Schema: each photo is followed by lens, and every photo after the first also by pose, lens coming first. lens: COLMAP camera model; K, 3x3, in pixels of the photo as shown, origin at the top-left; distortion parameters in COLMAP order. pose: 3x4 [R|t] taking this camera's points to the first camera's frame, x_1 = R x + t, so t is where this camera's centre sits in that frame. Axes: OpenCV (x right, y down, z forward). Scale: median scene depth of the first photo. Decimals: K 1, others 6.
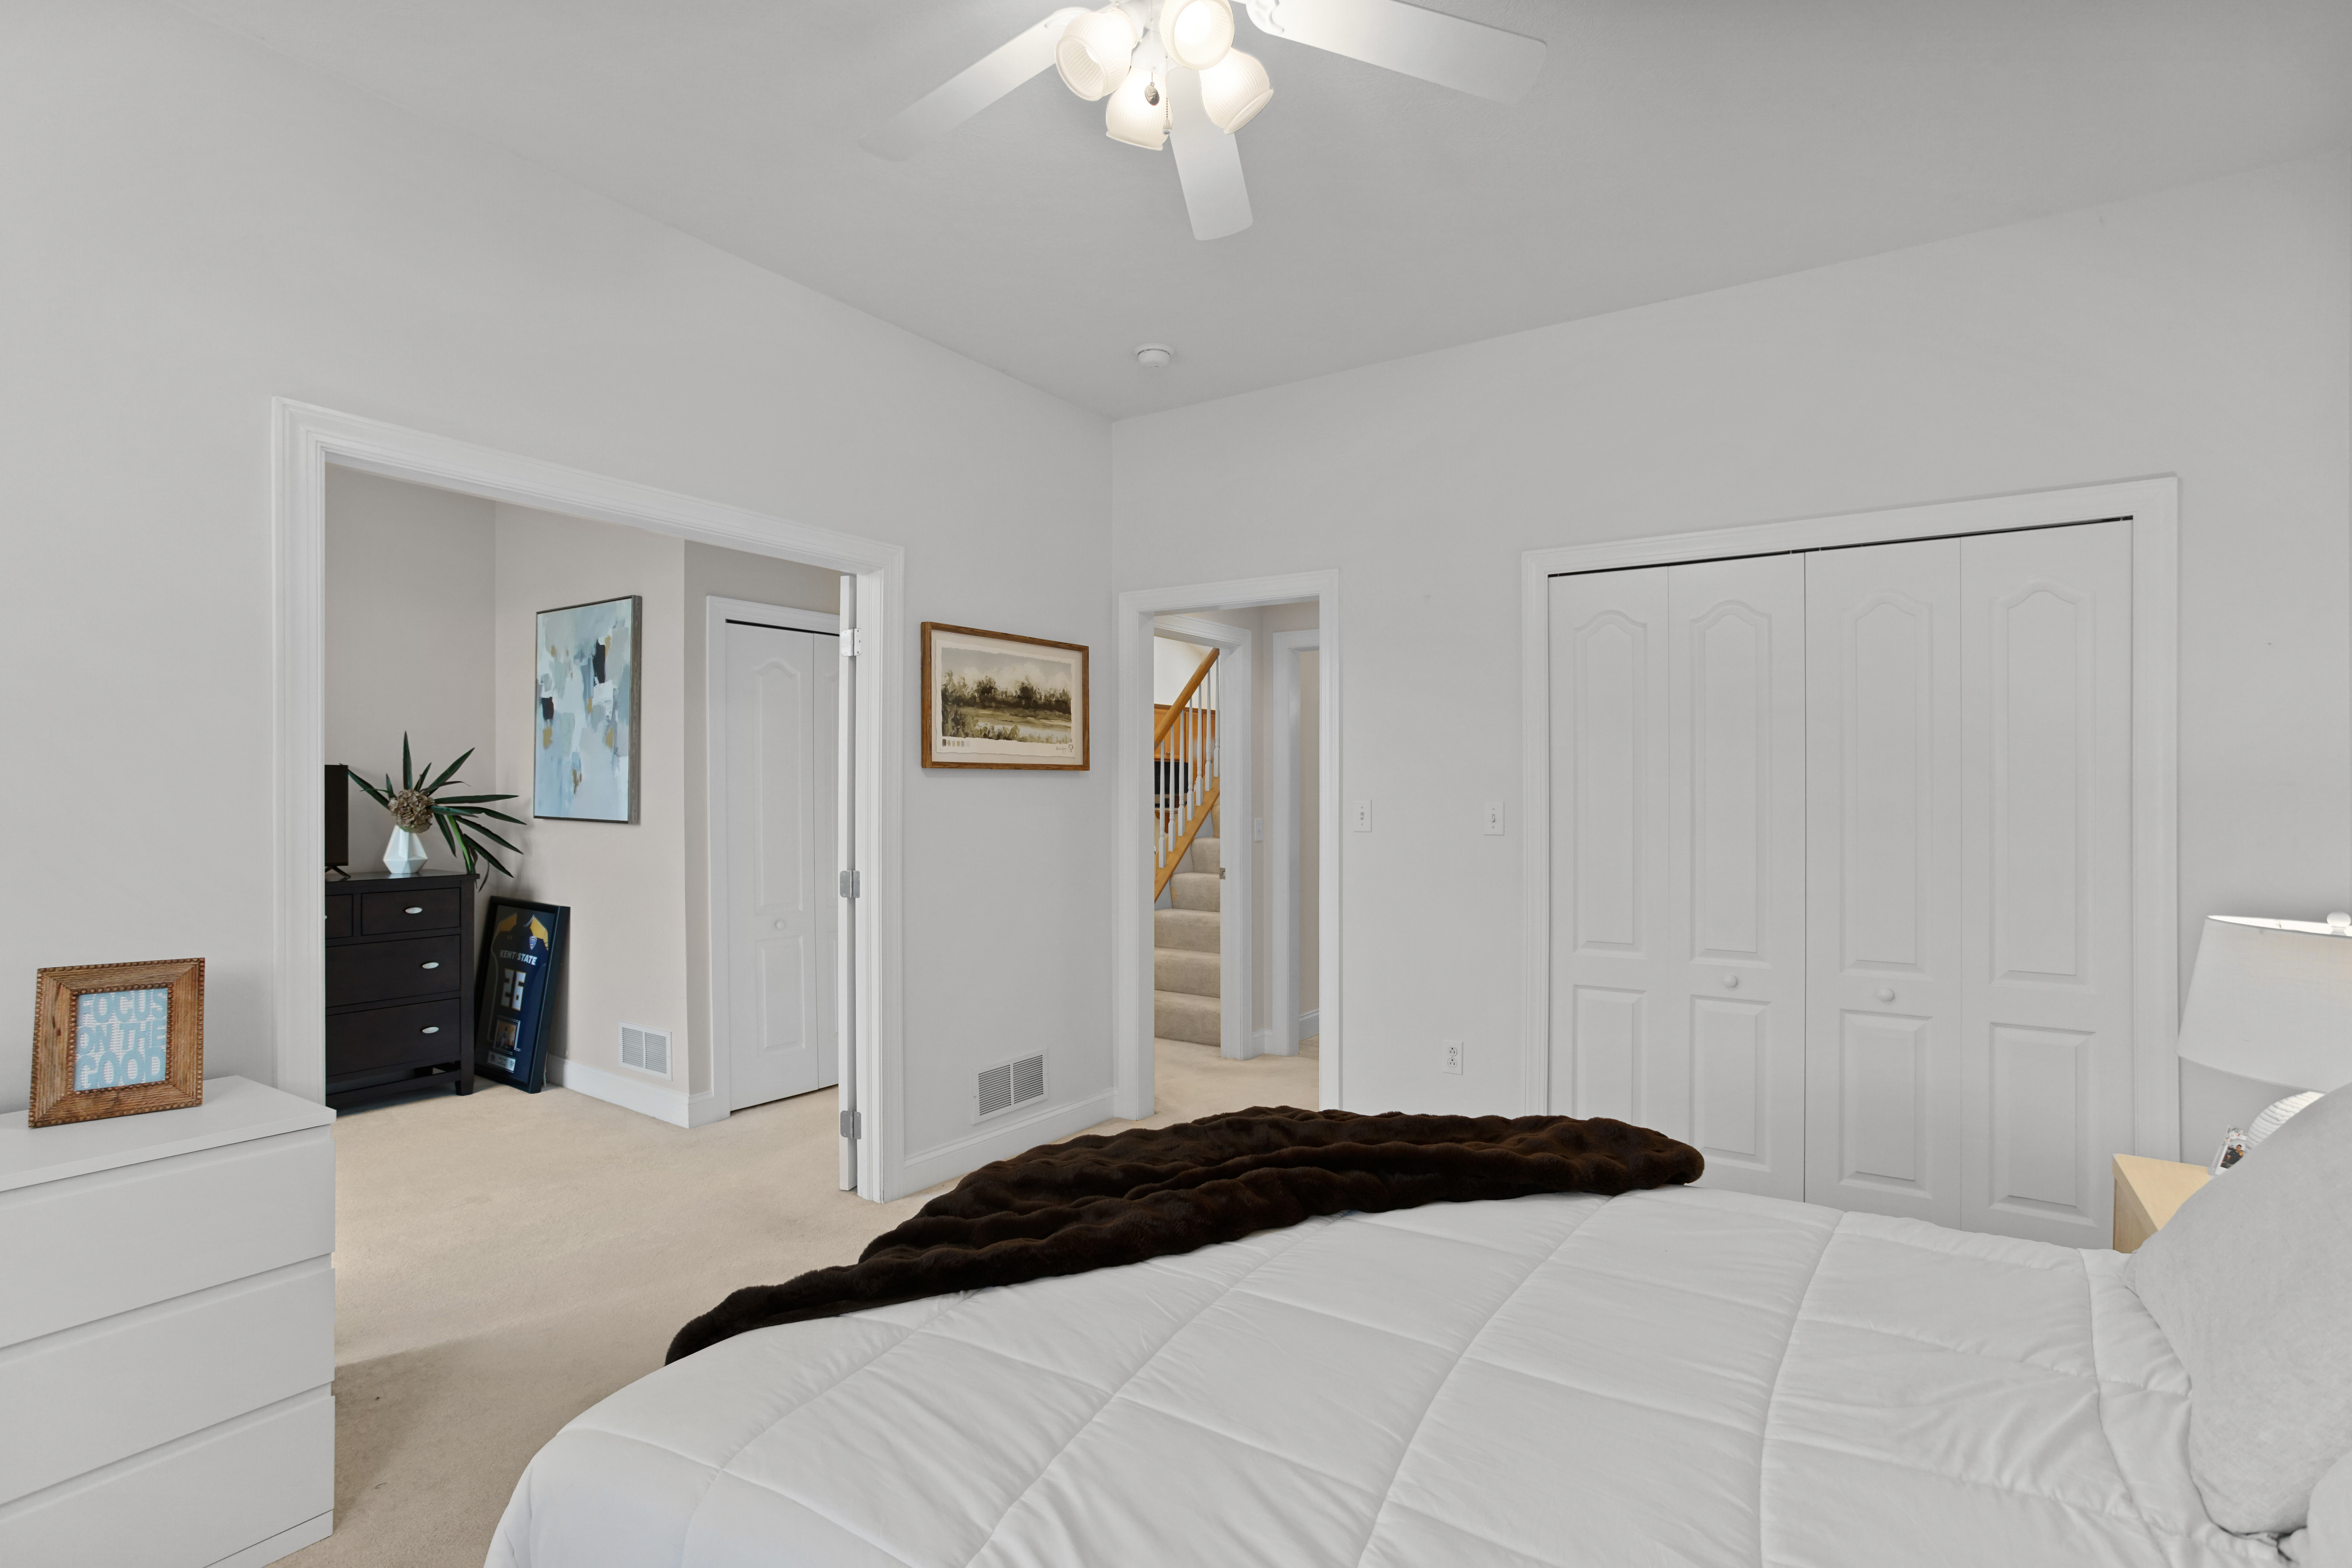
lens RADIAL K [[1150.9, 0, 1185.1], [0, 1150.9, 789.1], [0, 0, 1]] dist [-0.046921, 0.029603]
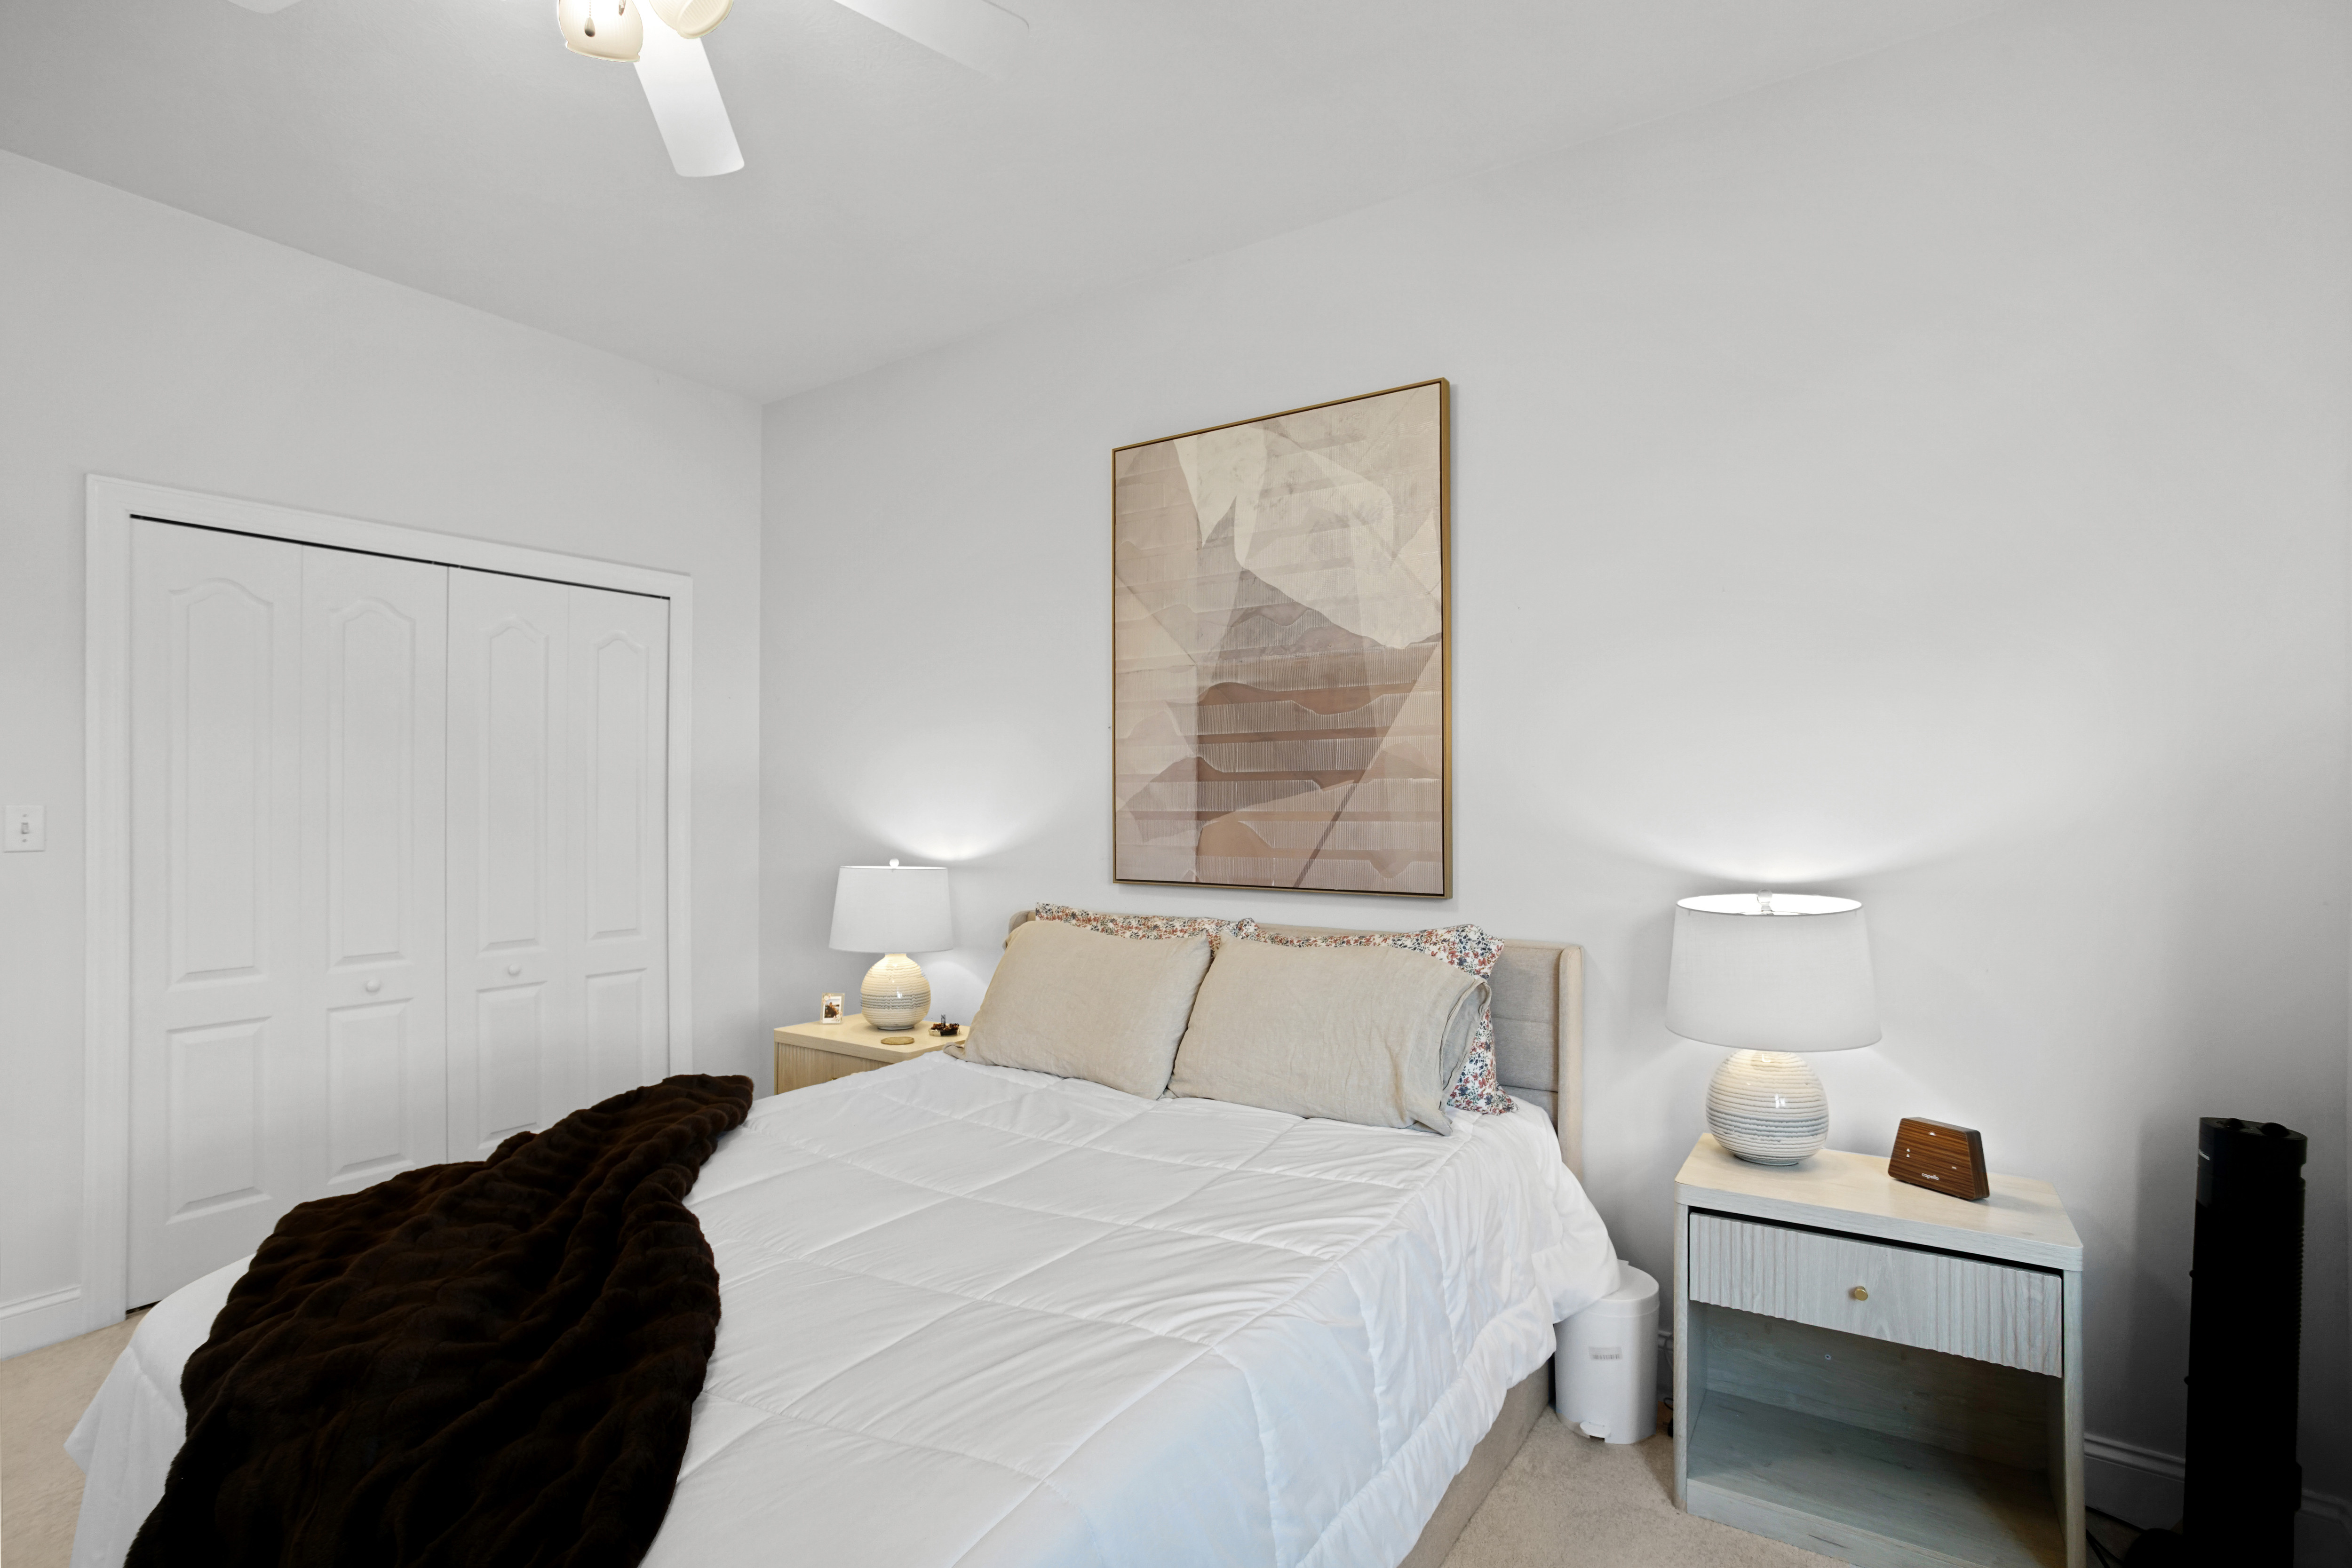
lens RADIAL K [[1150.9, 0, 1170.2], [0, 1150.9, 809.3], [0, 0, 1]] dist [-0.046921, 0.029603]
pose [[-0.003246, -0.014262, 0.999893, -0.537535], [-0.007151, 0.999873, 0.014239, -0.002207], [-0.999969, -0.007104, -0.003348, 0.342398]]
